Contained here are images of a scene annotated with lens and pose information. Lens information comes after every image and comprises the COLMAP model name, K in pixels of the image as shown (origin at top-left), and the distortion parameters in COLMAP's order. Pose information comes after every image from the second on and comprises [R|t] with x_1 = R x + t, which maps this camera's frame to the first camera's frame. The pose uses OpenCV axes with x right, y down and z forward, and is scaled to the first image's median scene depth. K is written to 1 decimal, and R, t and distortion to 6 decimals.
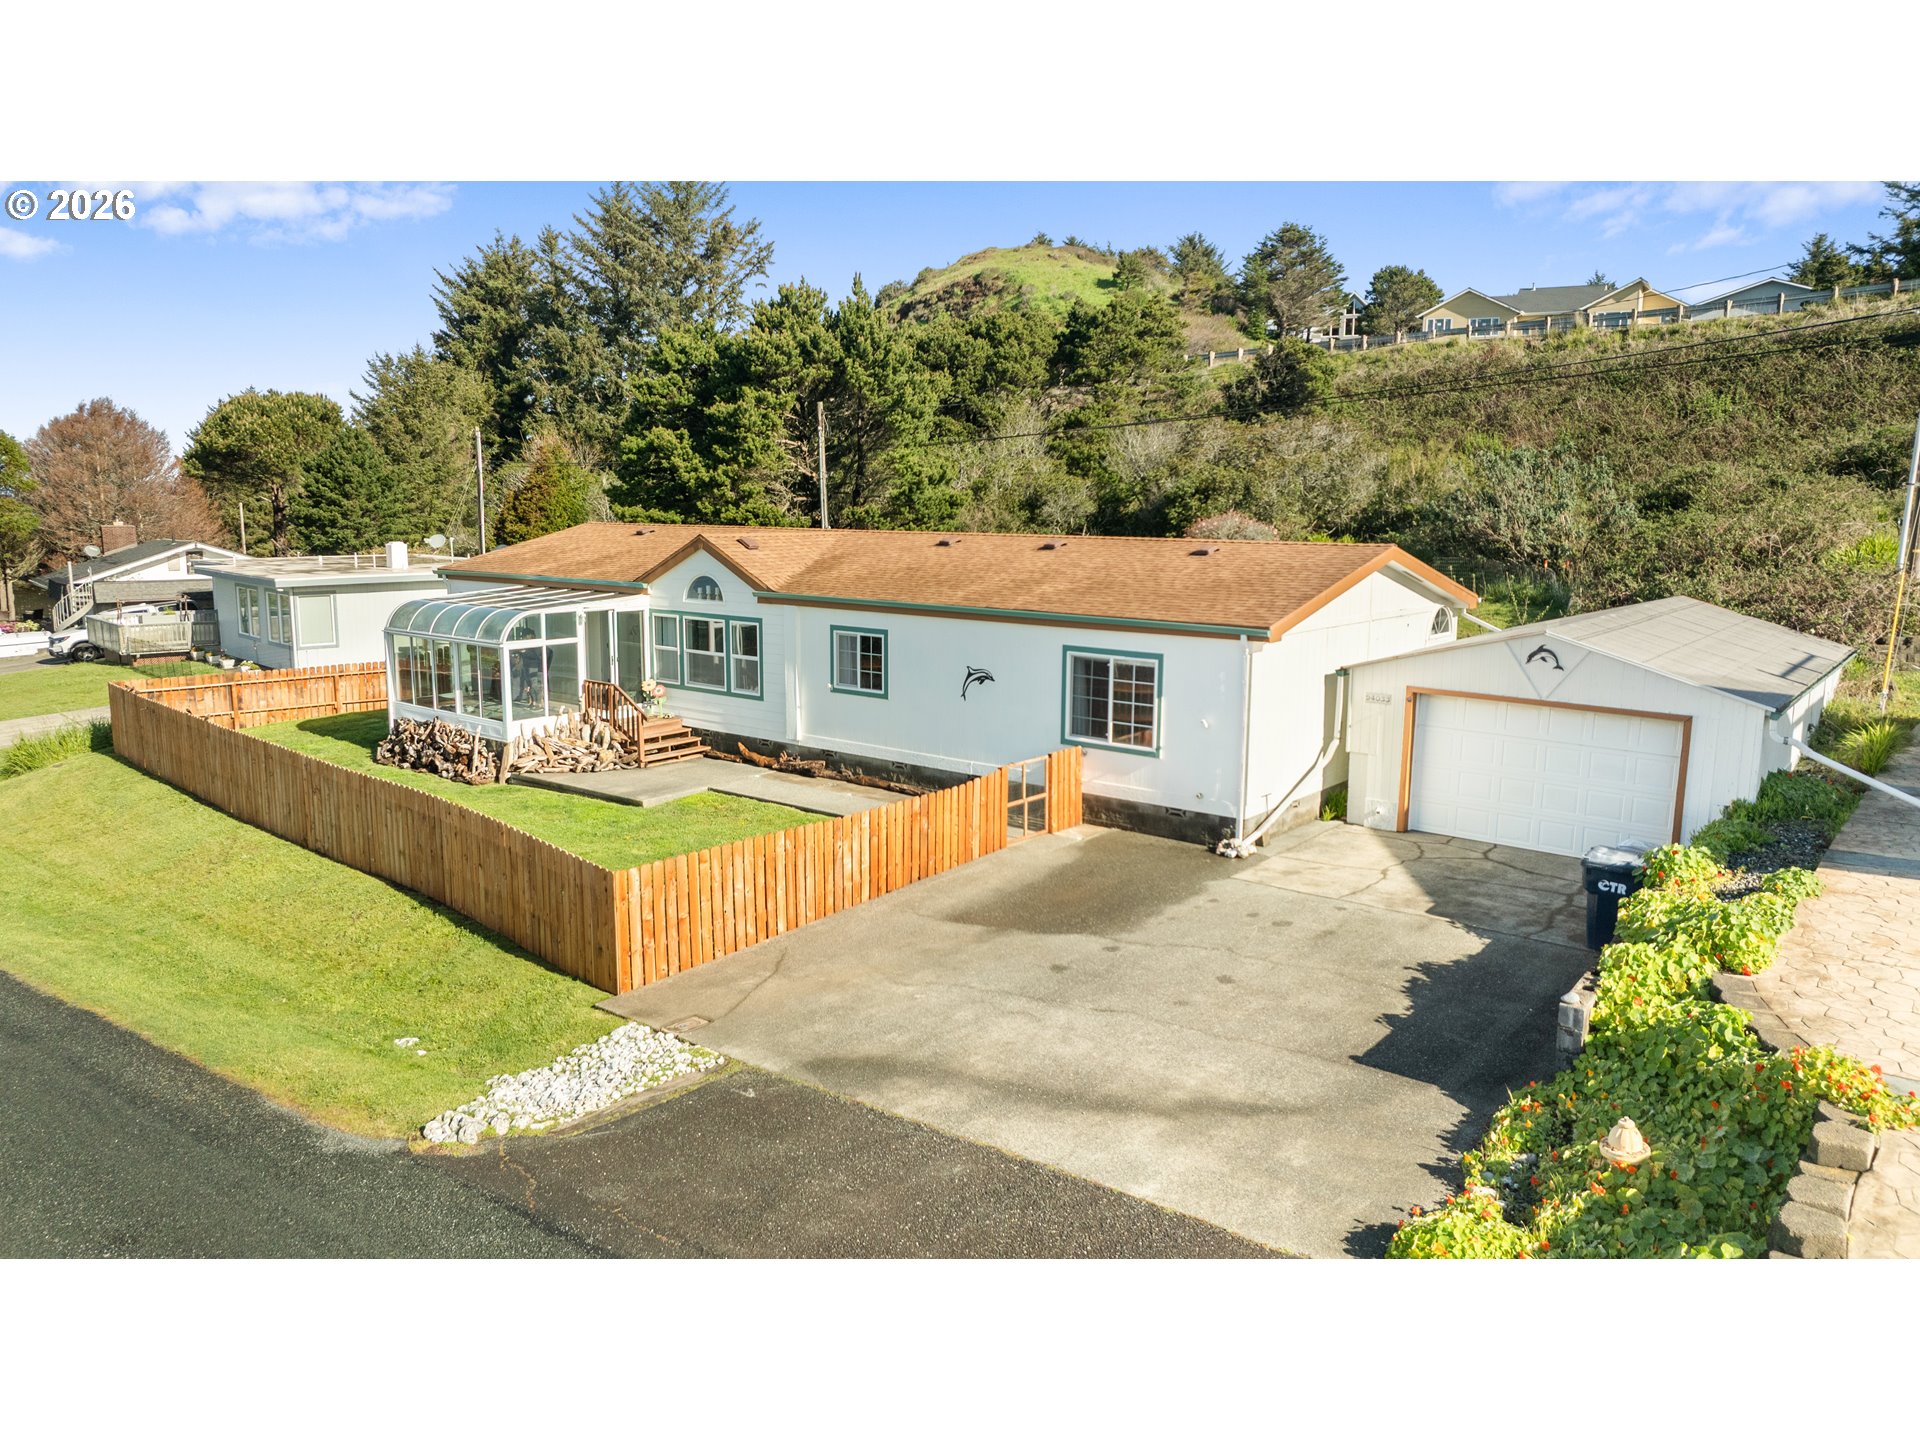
lens RADIAL K [[1328.5, 0, 980.5], [0, 1328.5, 720.6], [0, 0, 1]] dist [-0.019402, 0.011748]
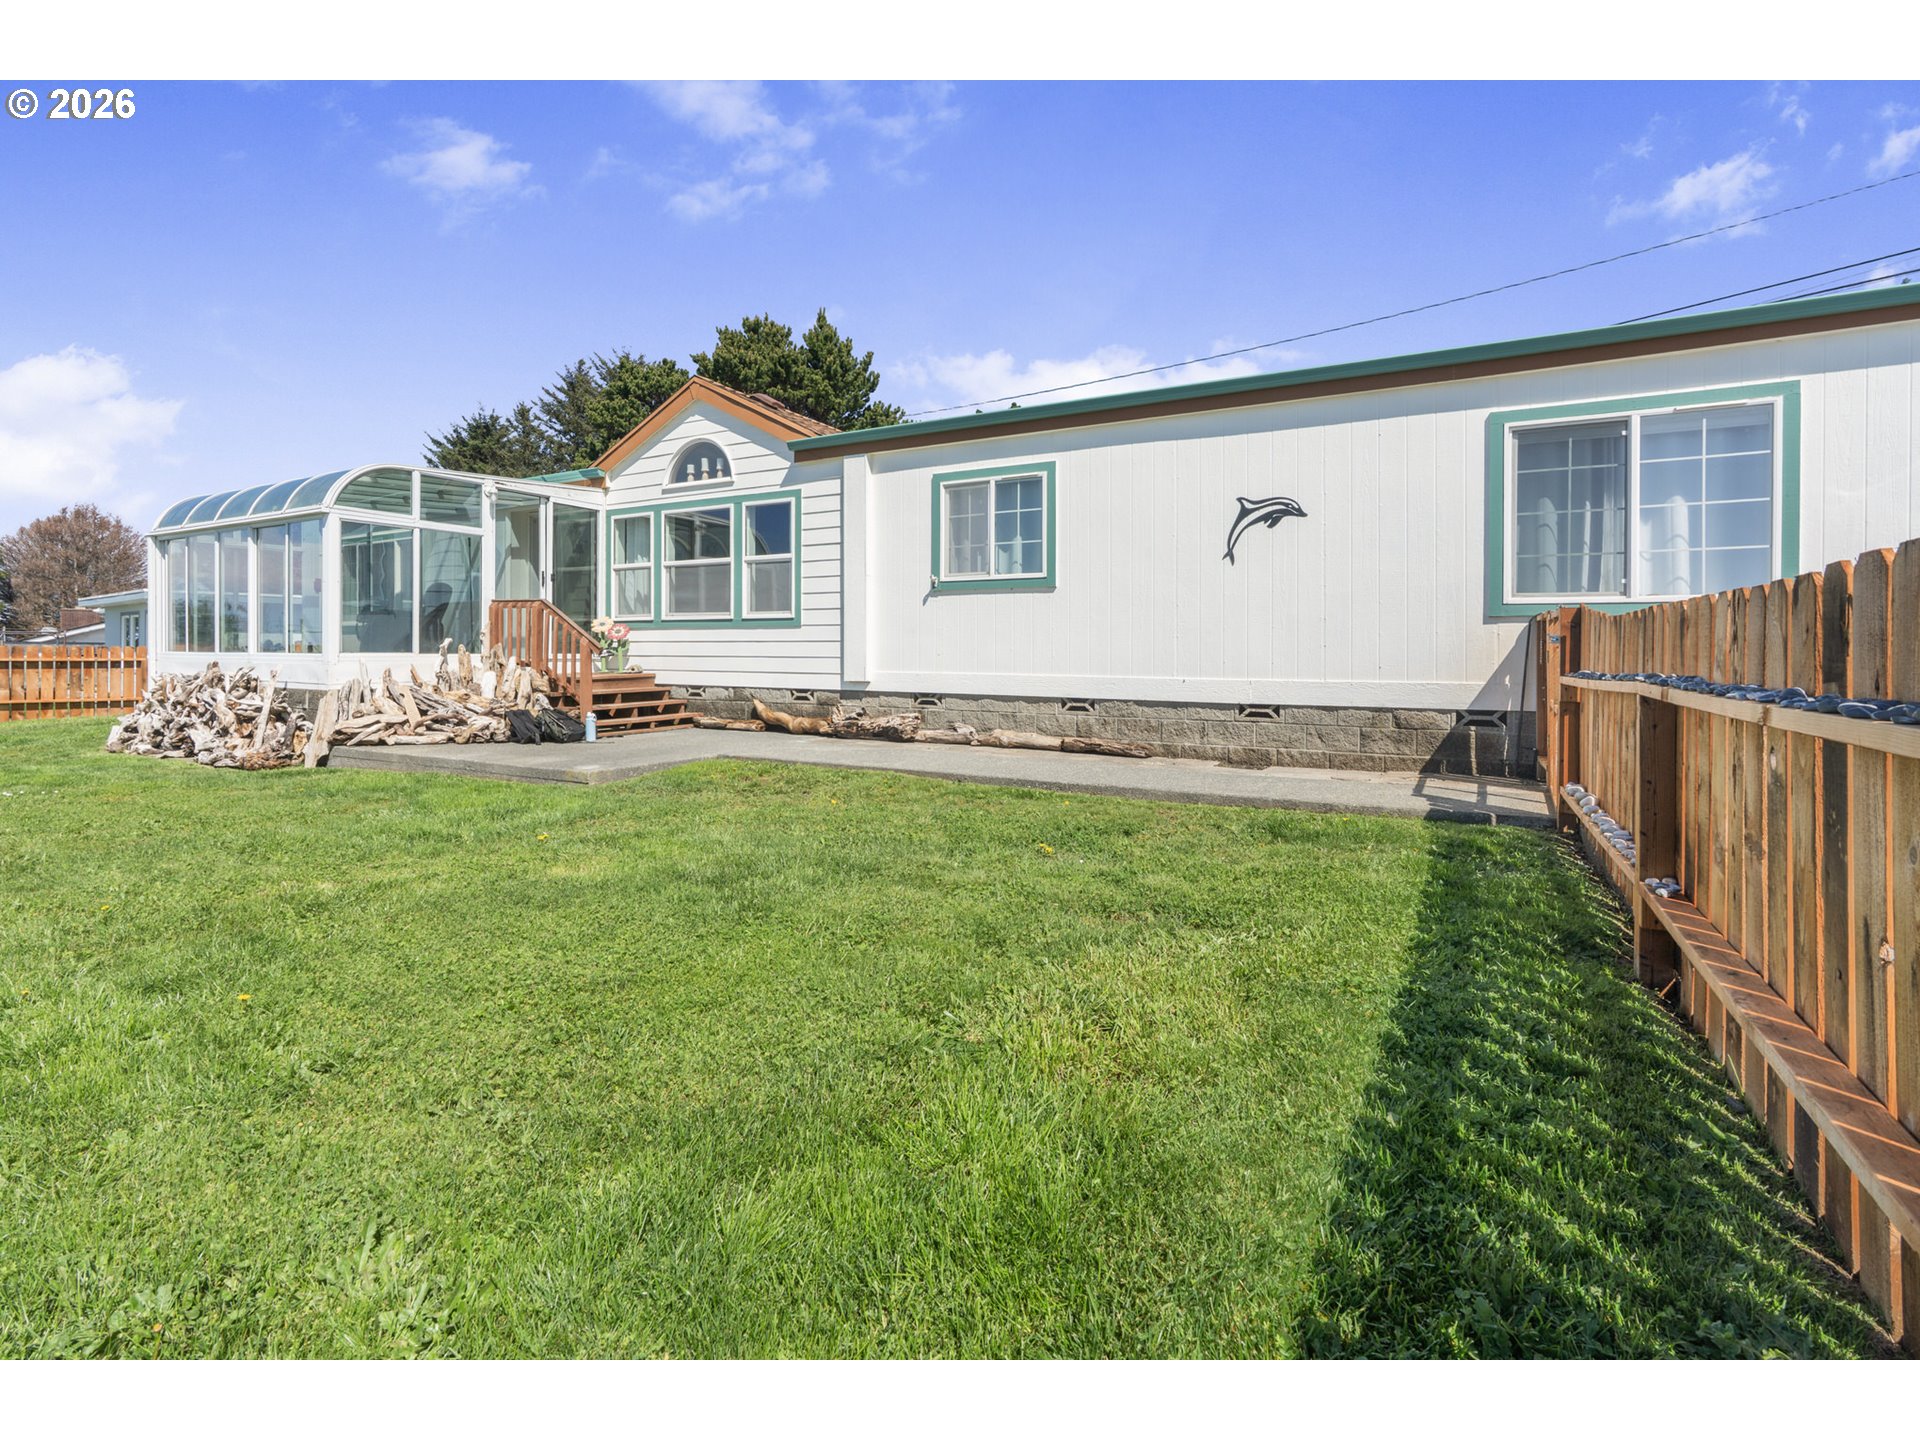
lens RADIAL K [[881.1, 0, 961.5], [0, 881.1, 650.8], [0, 0, 1]] dist [-0.009449, 0.001914]
pose [[0.988214, -0.003725, 0.153036, -0.150286], [0.028747, 0.986434, -0.161621, 0.063607], [-0.150358, 0.164115, 0.974915, 0.588826]]
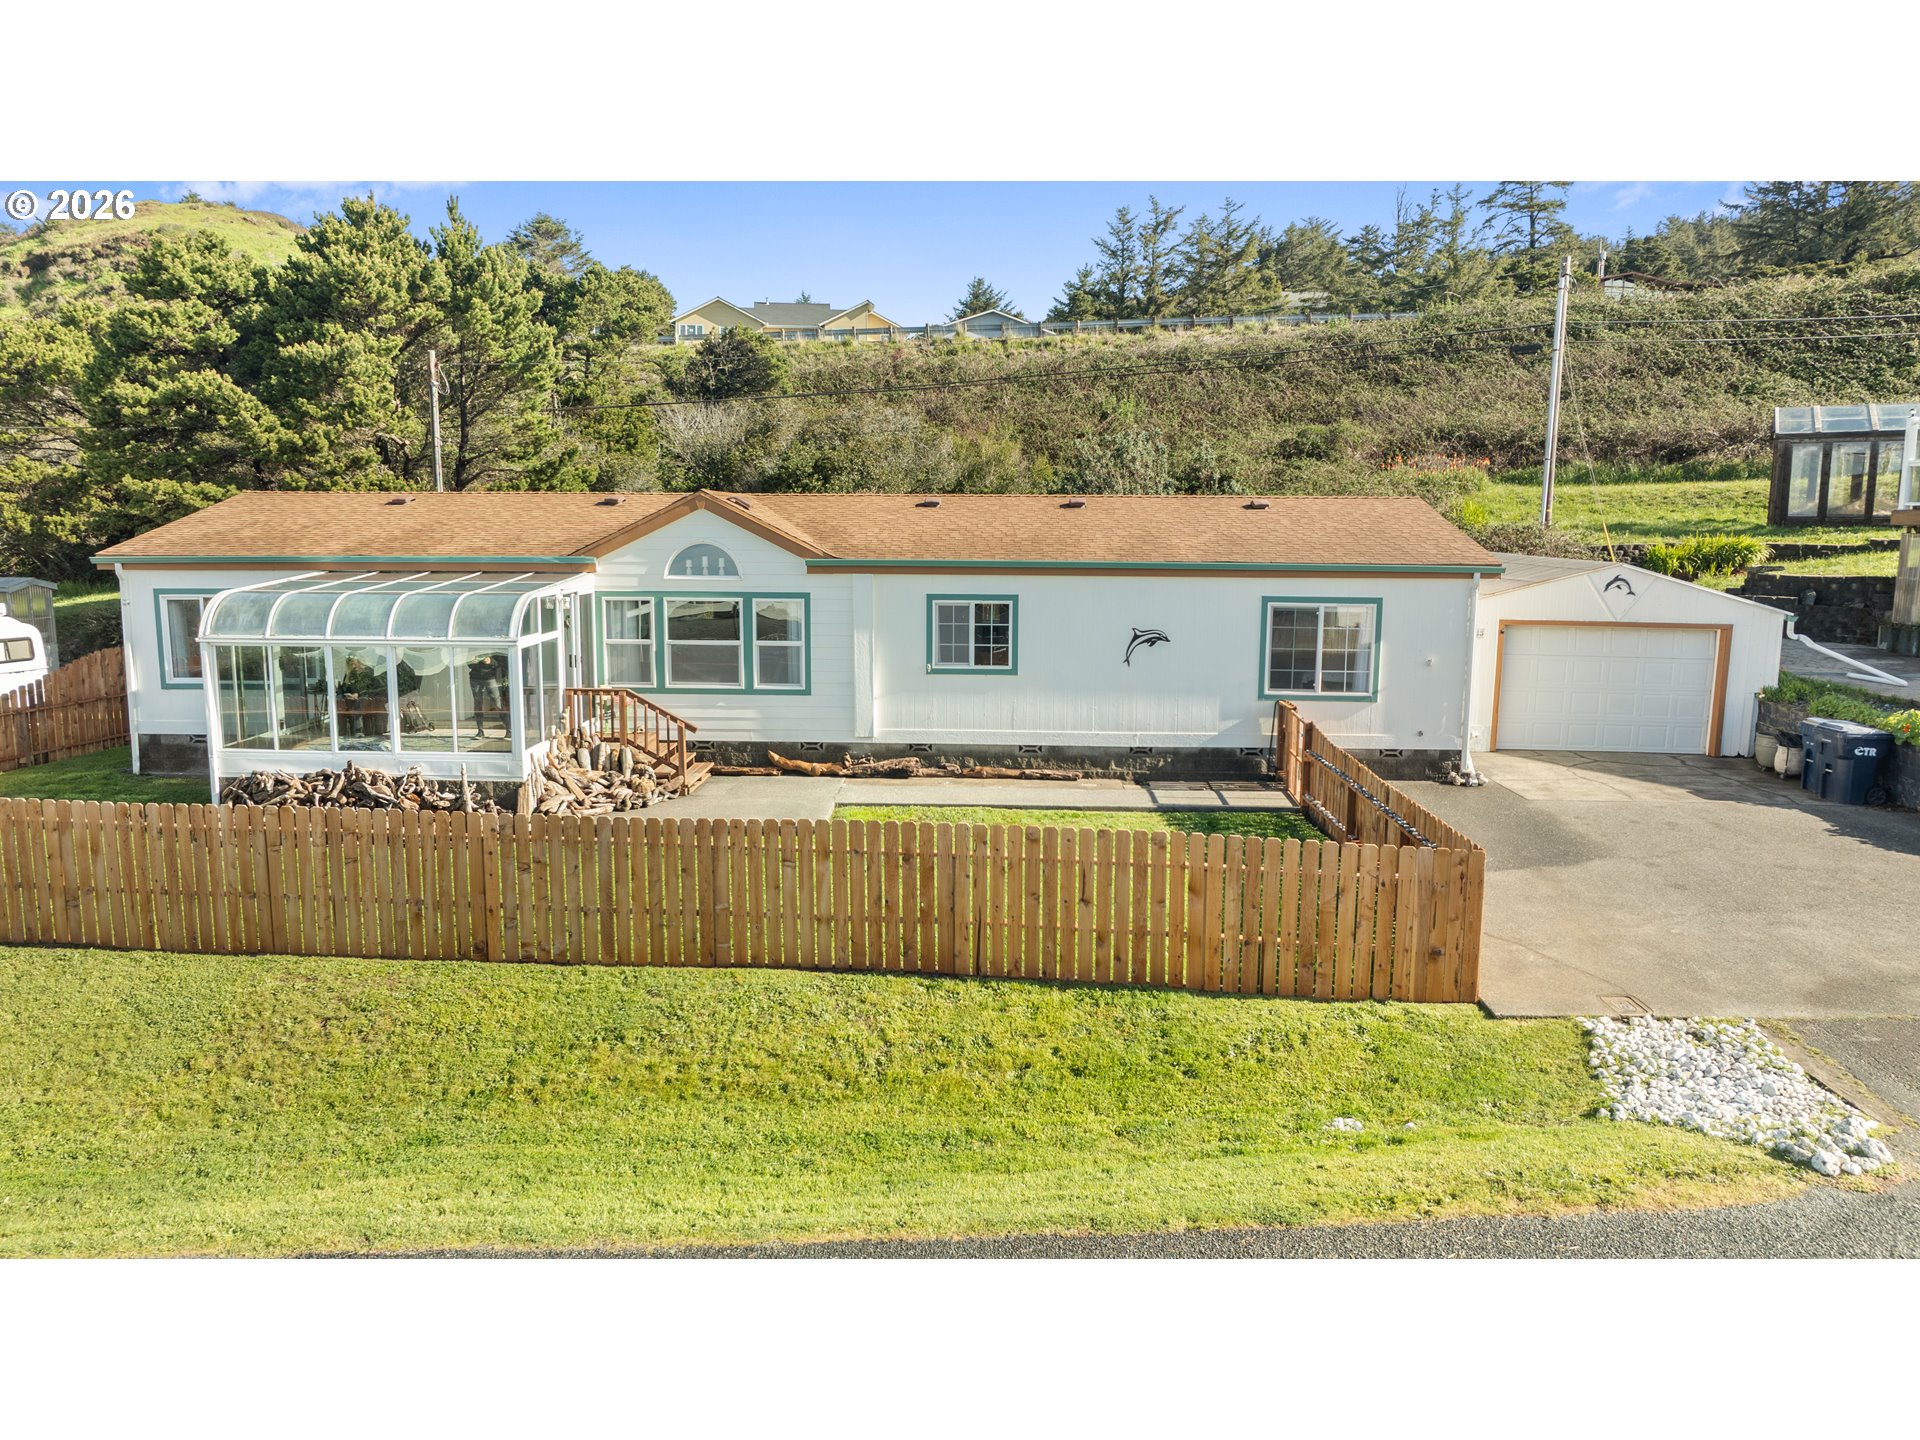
lens RADIAL K [[1328.5, 0, 962.0], [0, 1328.5, 711.3], [0, 0, 1]] dist [-0.019402, 0.011748]
pose [[0.810697, -0.088892, 0.578678, -0.551186], [0.097200, 0.995125, 0.016691, -0.009293], [-0.577341, 0.042716, 0.815385, 0.281007]]
